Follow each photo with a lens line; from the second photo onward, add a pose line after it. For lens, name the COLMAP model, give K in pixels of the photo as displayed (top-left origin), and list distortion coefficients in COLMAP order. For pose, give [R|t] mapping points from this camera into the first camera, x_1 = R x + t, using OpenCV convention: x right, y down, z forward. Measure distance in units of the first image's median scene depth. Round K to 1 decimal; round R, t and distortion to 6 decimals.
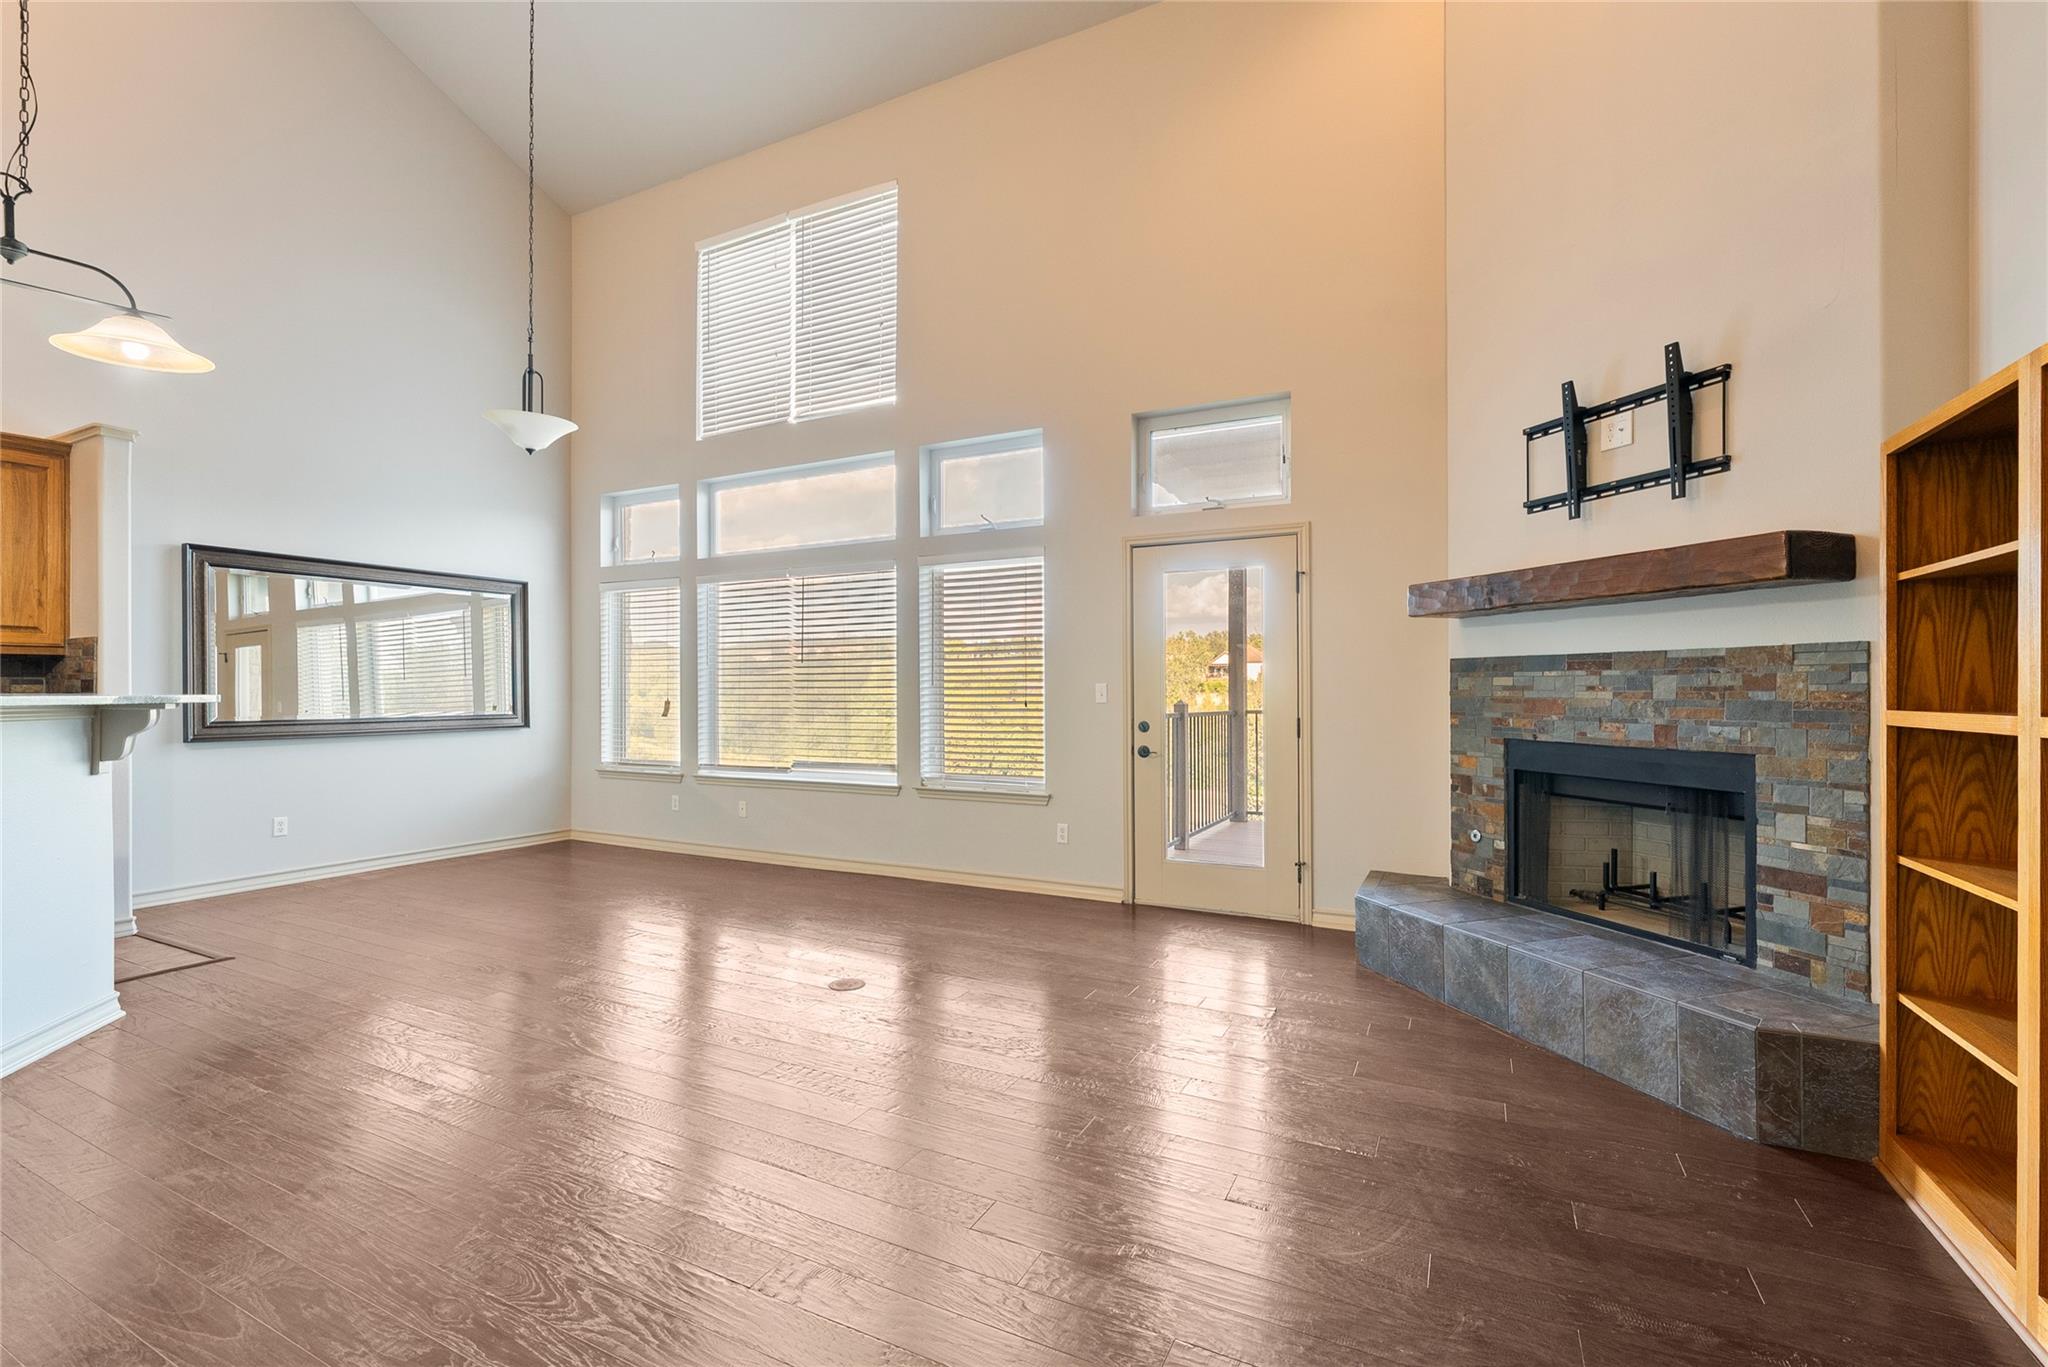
lens RADIAL K [[882.3, 0, 1018.7], [0, 882.3, 685.2], [0, 0, 1]] dist [-0.003000, 0.000349]
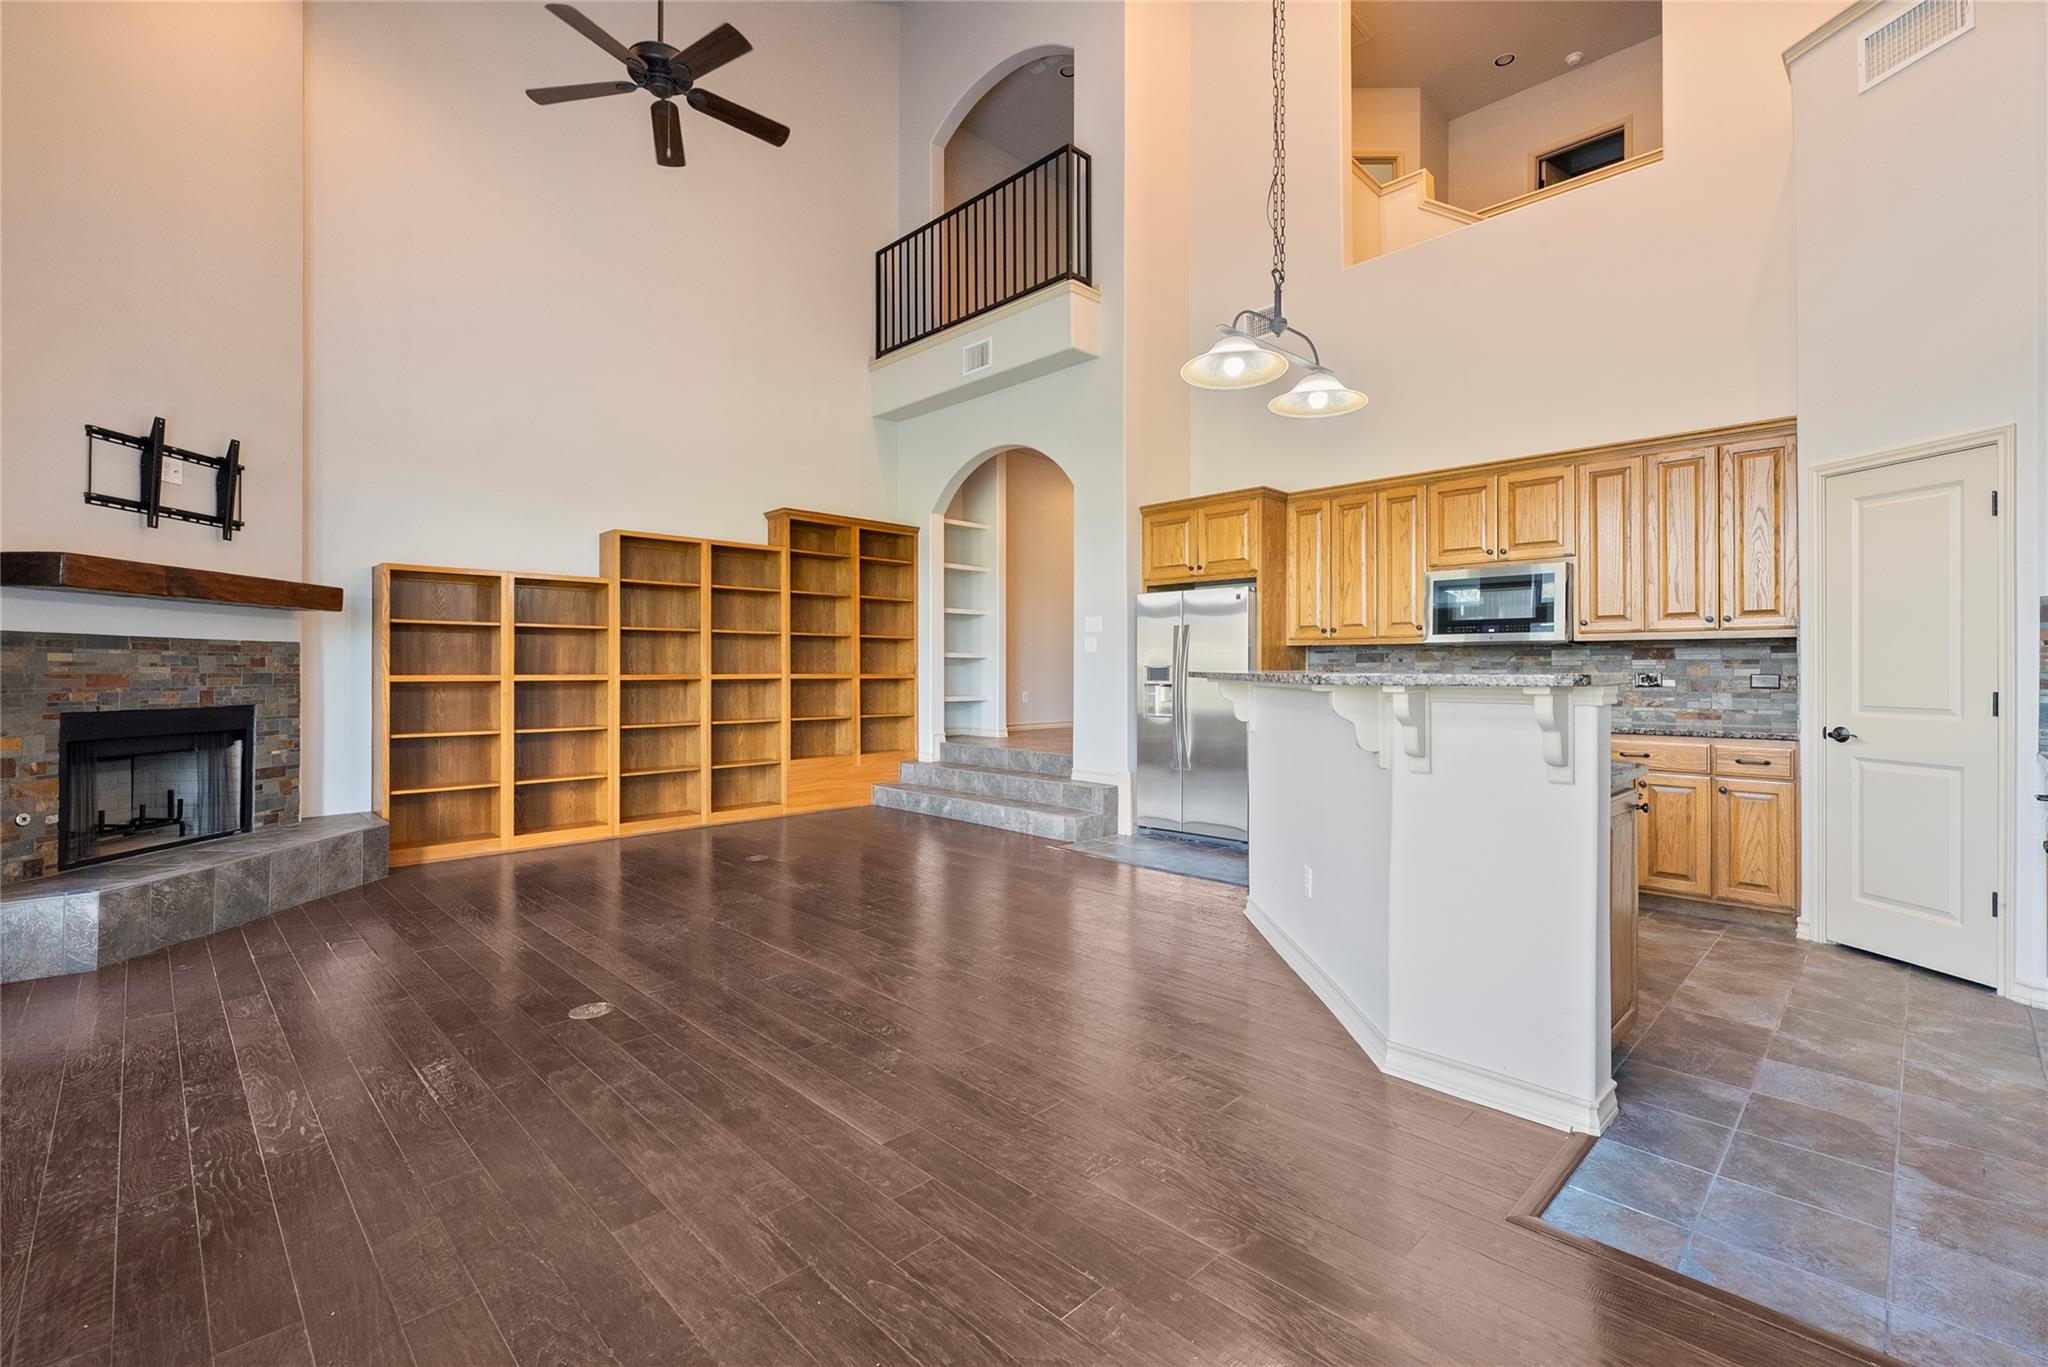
lens RADIAL K [[882.3, 0, 1015.7], [0, 882.3, 668.3], [0, 0, 1]] dist [-0.003000, 0.000349]
pose [[-0.950851, -0.000981, 0.309647, -0.733213], [-0.003507, 0.999965, -0.007604, 0.010990], [-0.309628, -0.008316, -0.950821, 1.457985]]
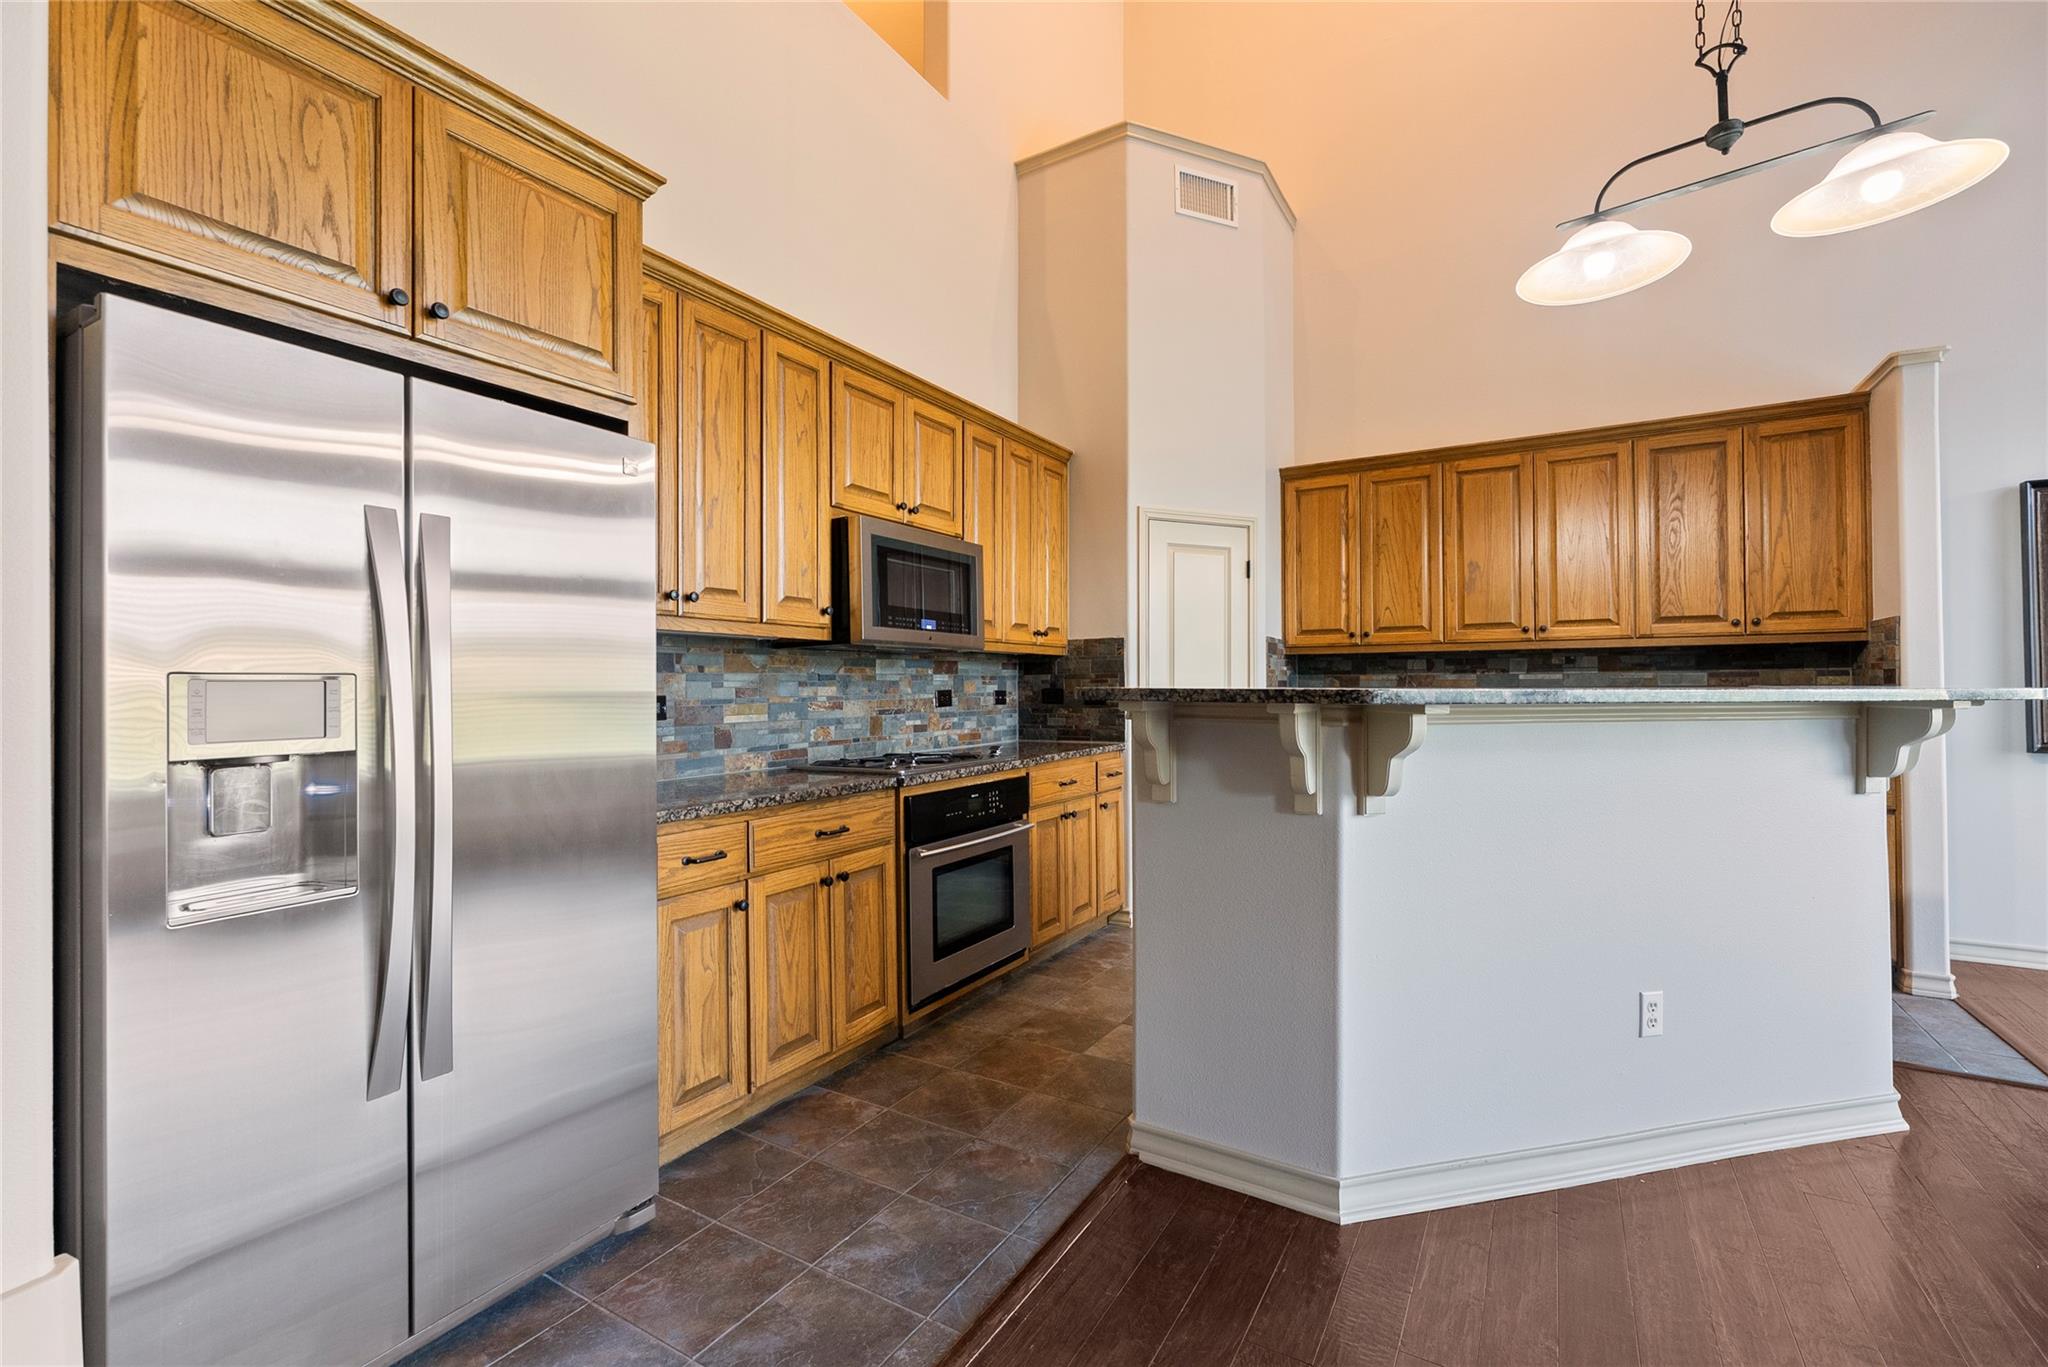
lens RADIAL K [[882.3, 0, 1030.3], [0, 882.3, 678.8], [0, 0, 1]] dist [-0.003000, 0.000349]
pose [[-0.065131, -0.008253, -0.997843, -0.189109], [0.009523, 0.999915, -0.008891, 0.002497], [0.997831, -0.010082, -0.065047, 0.256059]]
